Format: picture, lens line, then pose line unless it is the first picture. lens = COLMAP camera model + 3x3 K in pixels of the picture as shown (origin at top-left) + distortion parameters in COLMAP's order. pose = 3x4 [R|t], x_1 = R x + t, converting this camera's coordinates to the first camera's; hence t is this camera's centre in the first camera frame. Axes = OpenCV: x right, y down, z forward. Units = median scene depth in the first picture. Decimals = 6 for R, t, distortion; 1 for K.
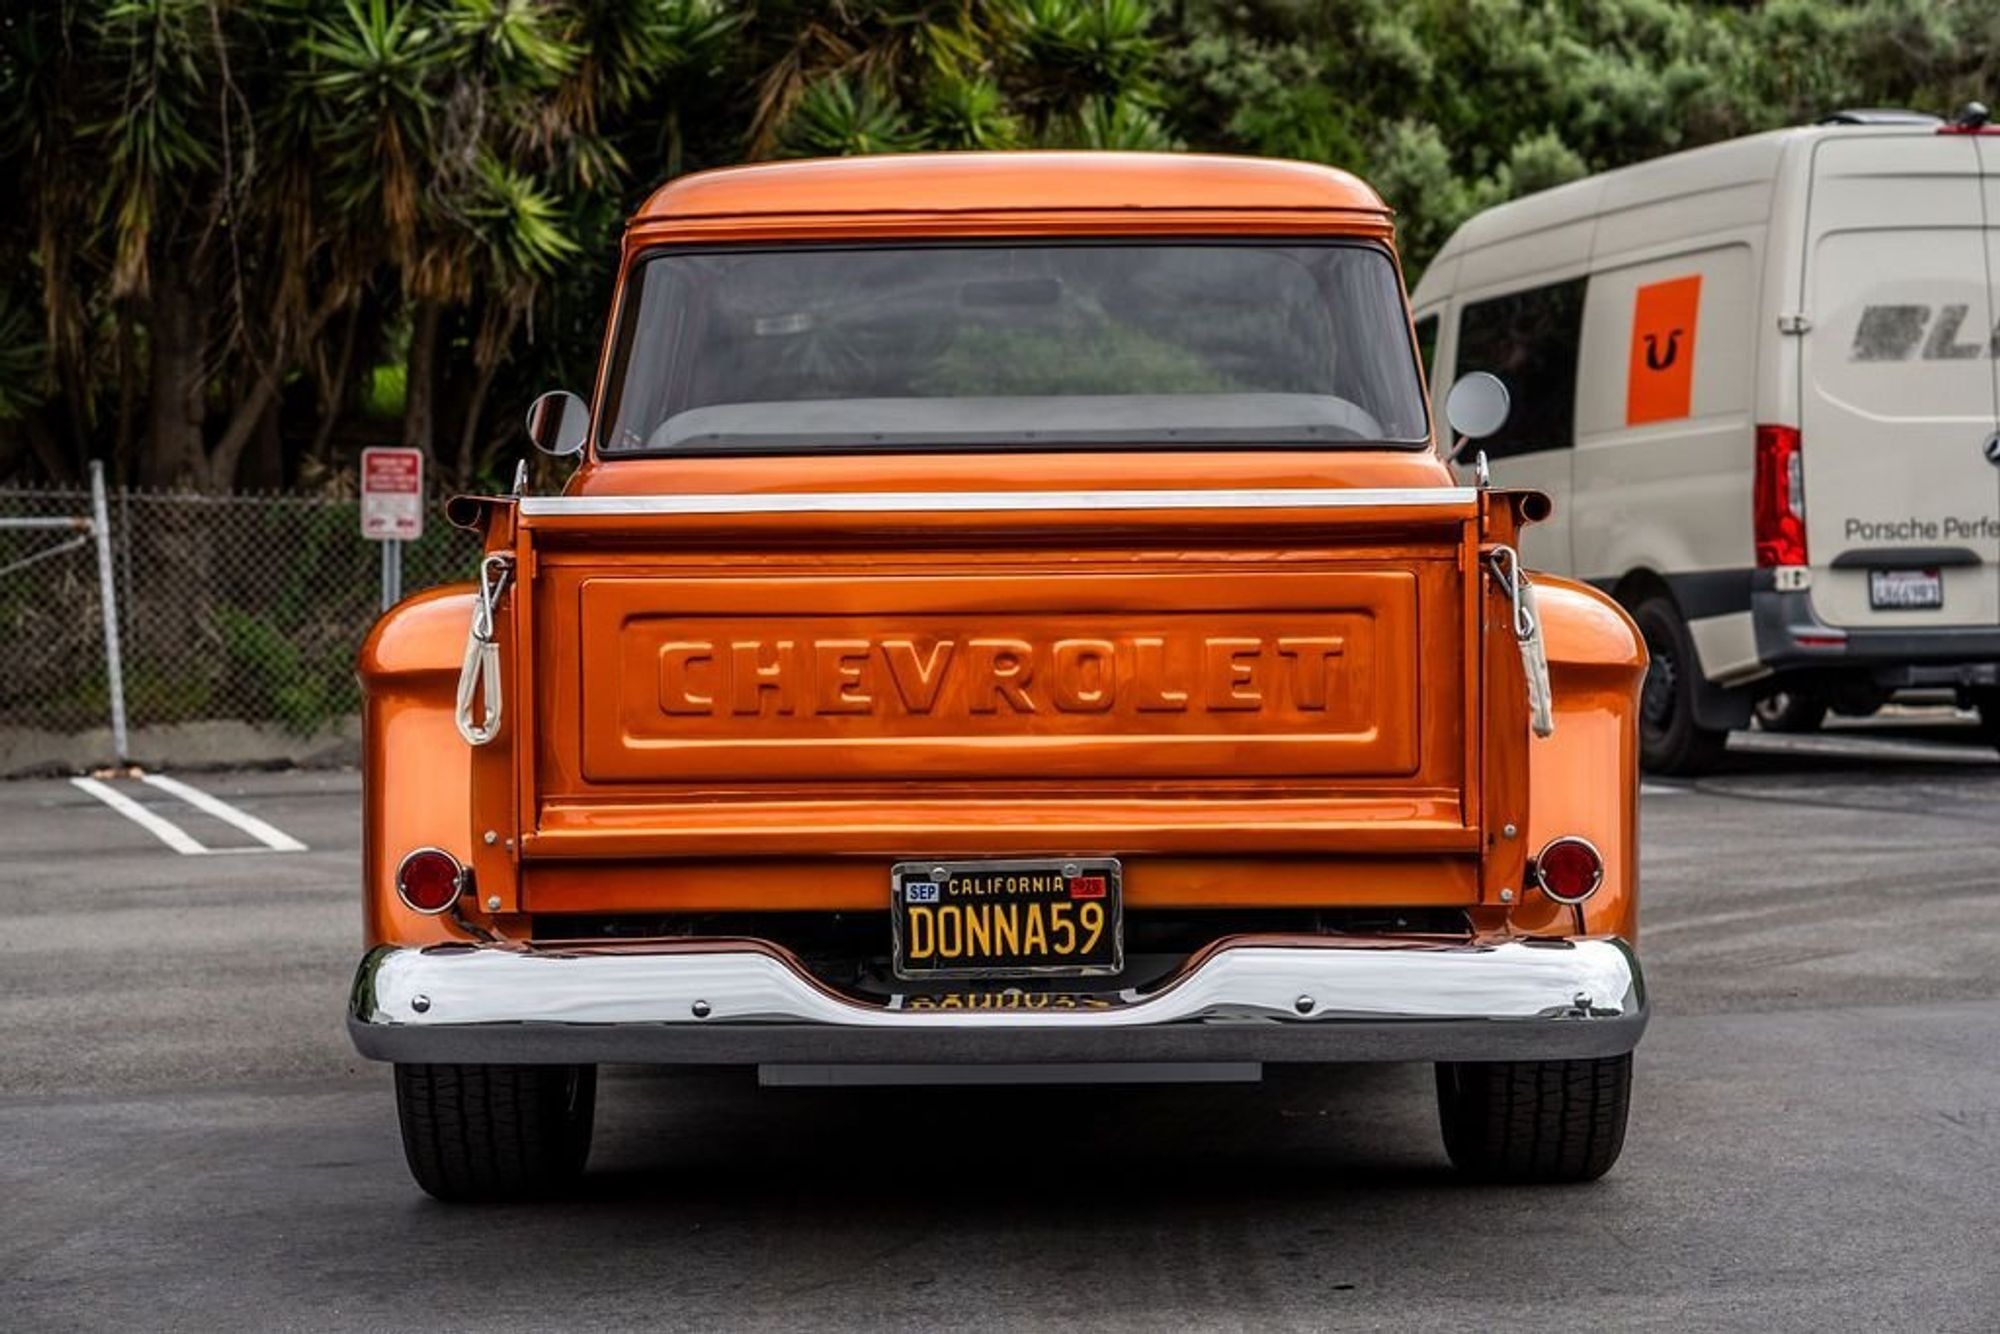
lens RADIAL K [[4337.5, 0, 1000.0], [0, 4337.5, 667.0], [0, 0, 1]] dist [0.078019, -0.242257]
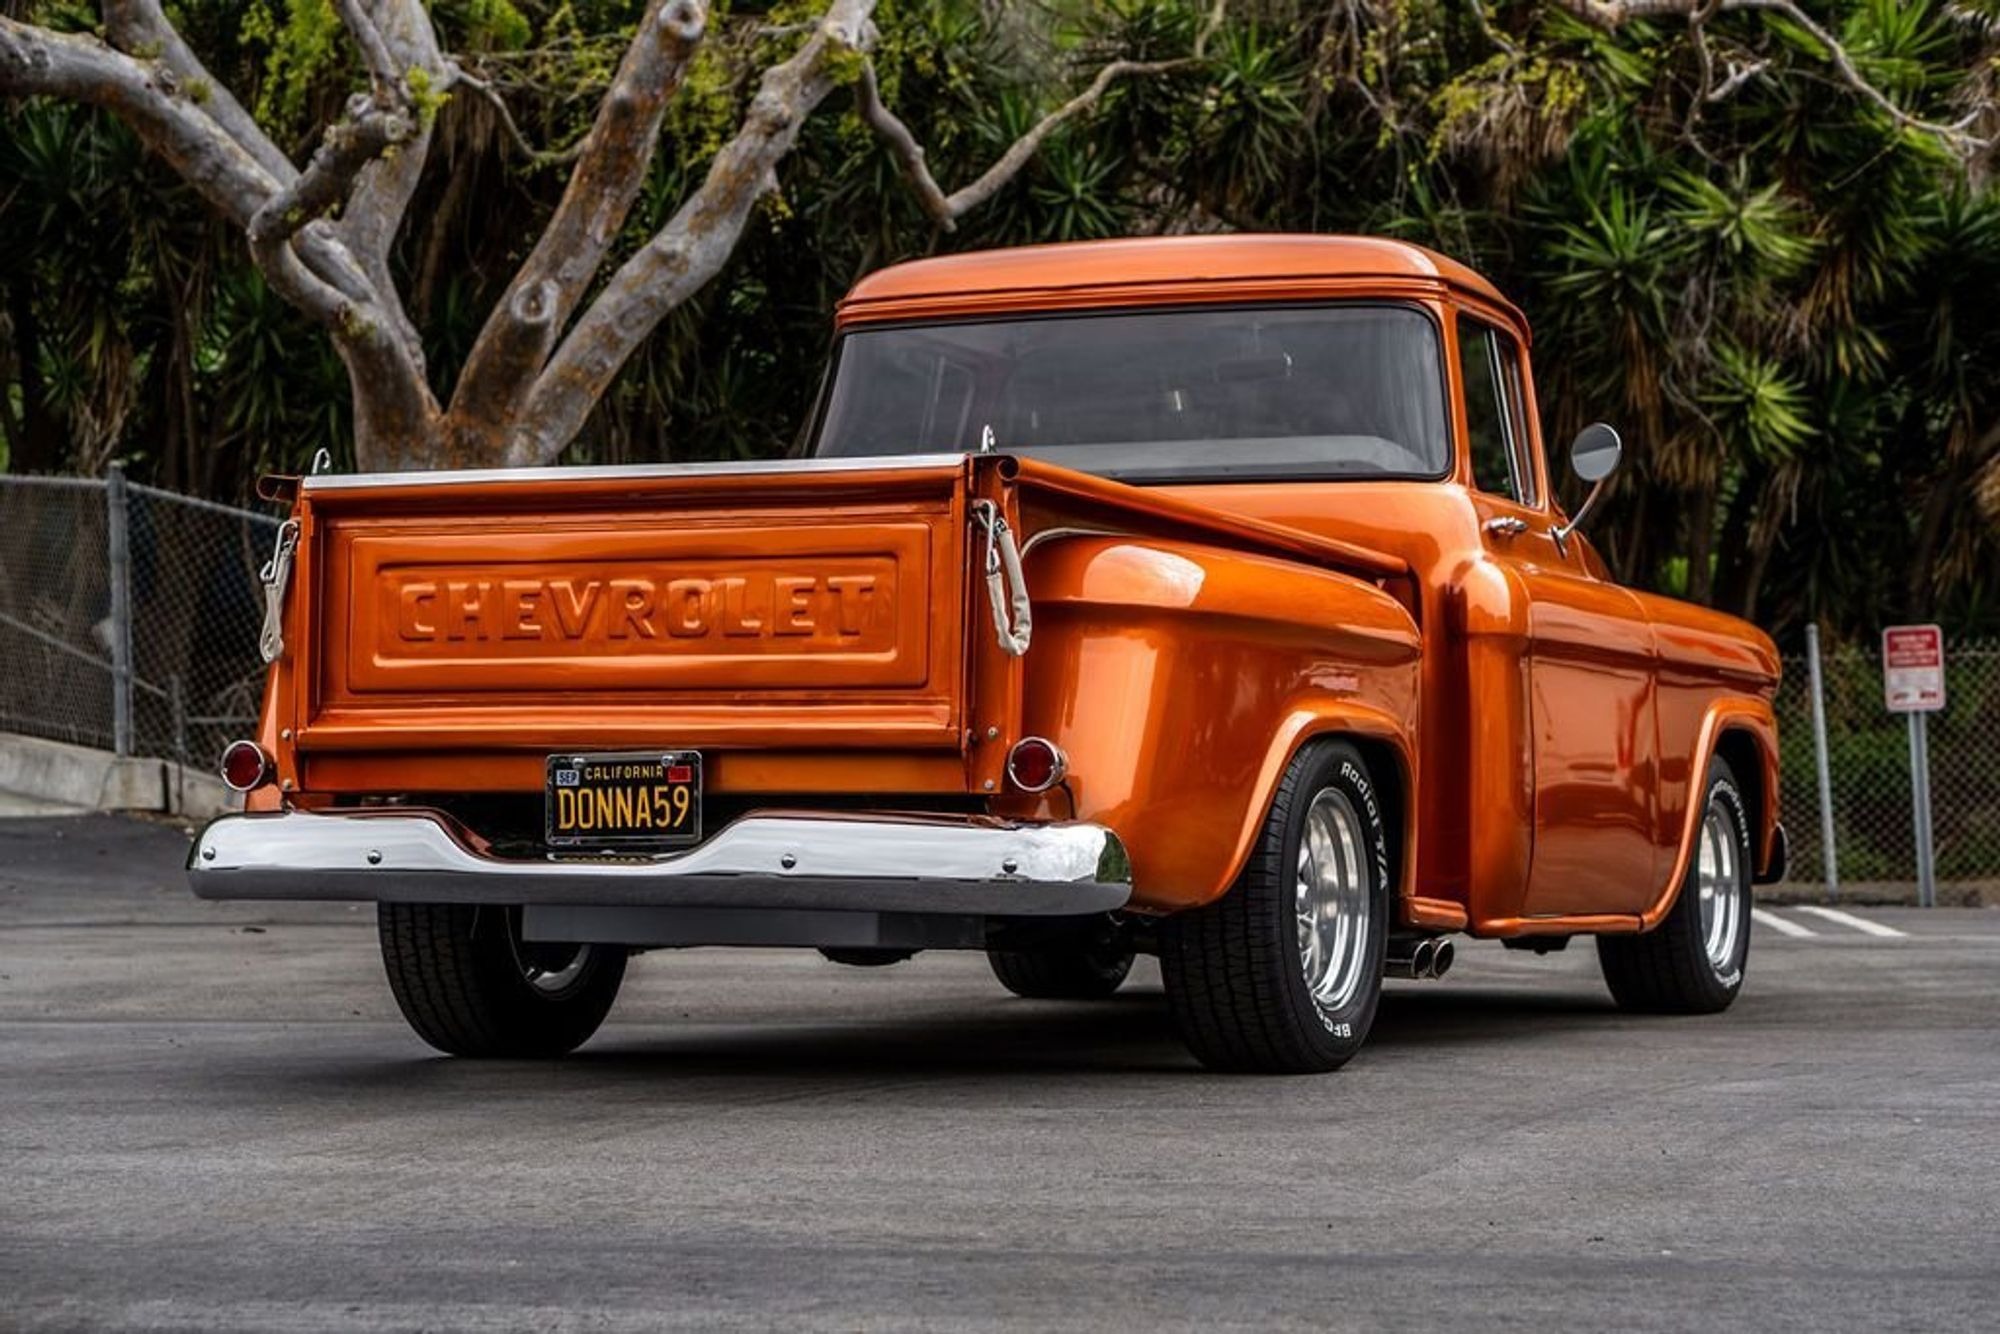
lens RADIAL K [[4337.5, 0, 1000.0], [0, 4337.5, 667.0], [0, 0, 1]] dist [0.078019, -0.242257]
pose [[0.918747, -0.000395, -0.394847, 0.602327], [-0.022056, 0.998387, -0.052320, 0.083292], [0.394230, 0.056778, 0.917256, -0.124051]]
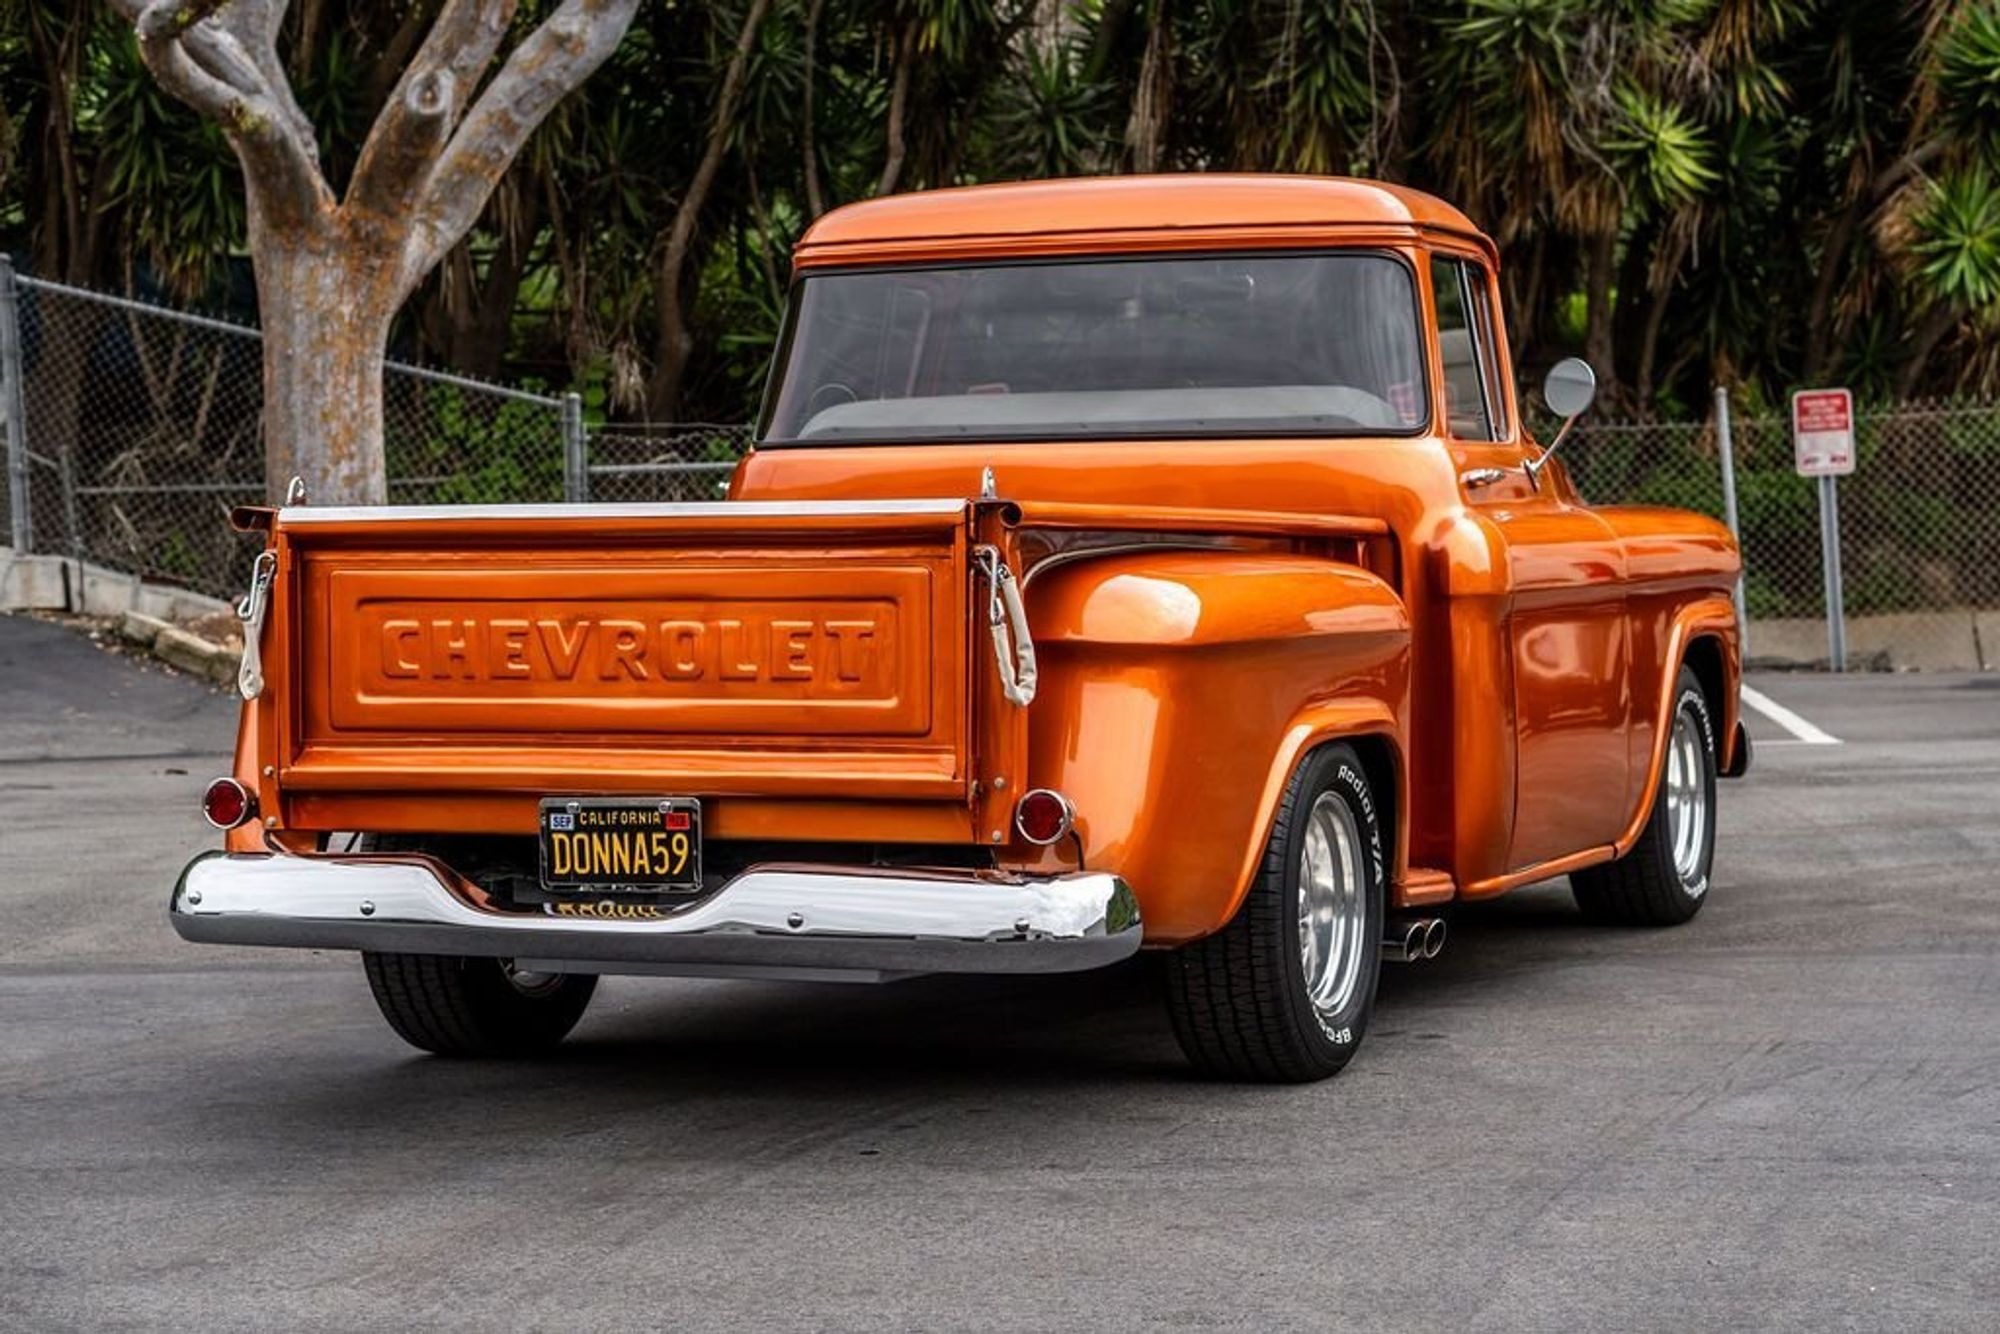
lens RADIAL K [[4337.5, 0, 1000.0], [0, 4337.5, 667.0], [0, 0, 1]] dist [0.078019, -0.242257]
pose [[0.930343, 0.011825, -0.366501, 0.558270], [-0.002708, 0.999674, 0.025381, -0.024991], [0.366682, -0.022620, 0.930071, -0.120211]]
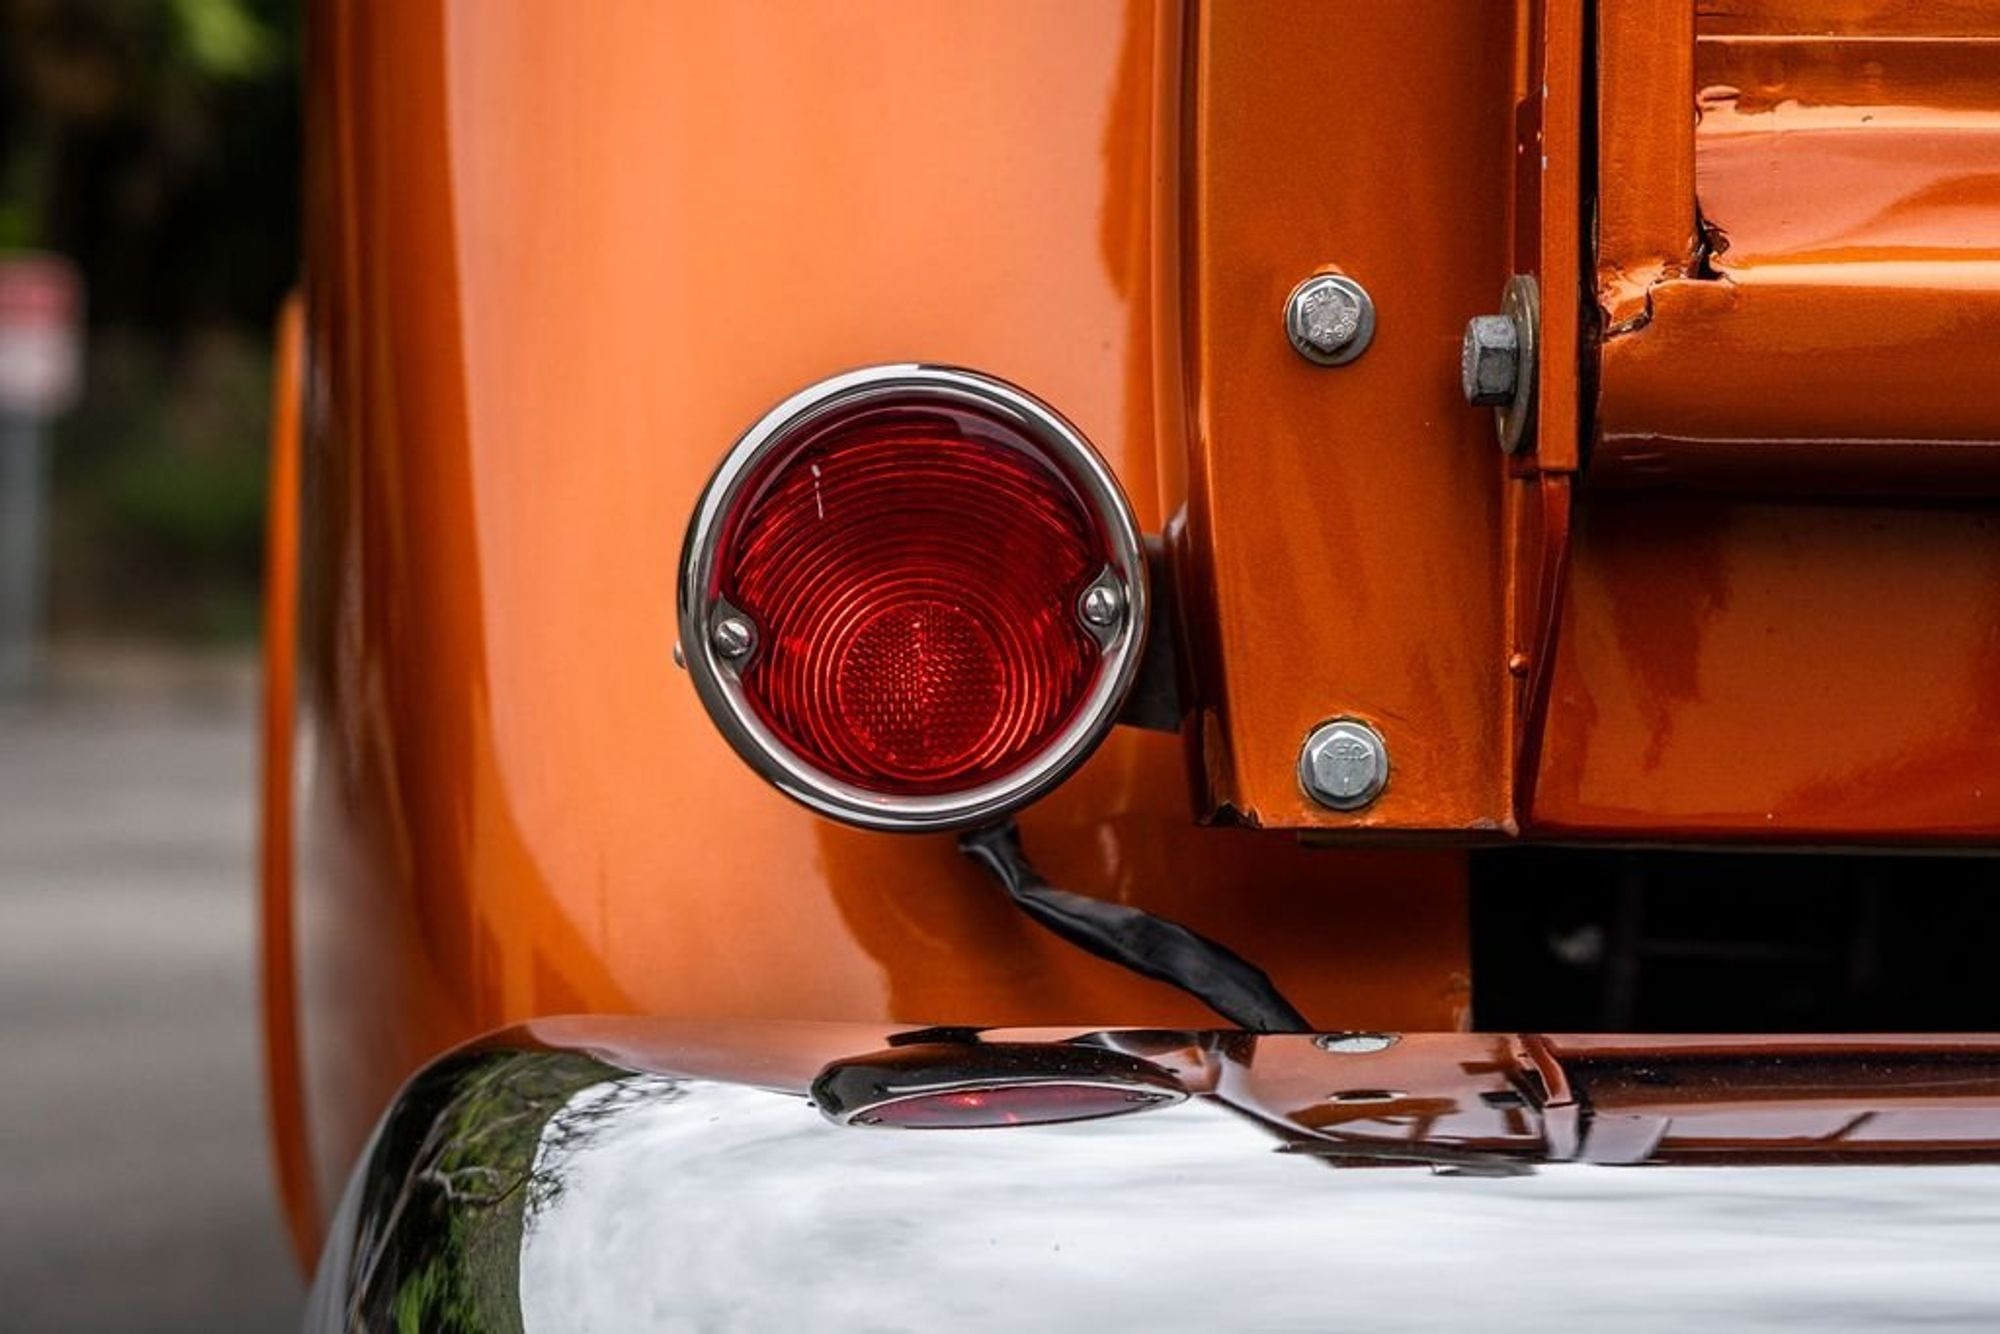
lens RADIAL K [[4337.5, 0, 1000.0], [0, 4337.5, 667.0], [0, 0, 1]] dist [0.078019, -0.242257]
pose [[0.995641, 0.018324, 0.091453, -0.140970], [-0.017935, 0.999826, -0.005072, 0.051991], [-0.091530, 0.003409, 0.995796, 0.860199]]
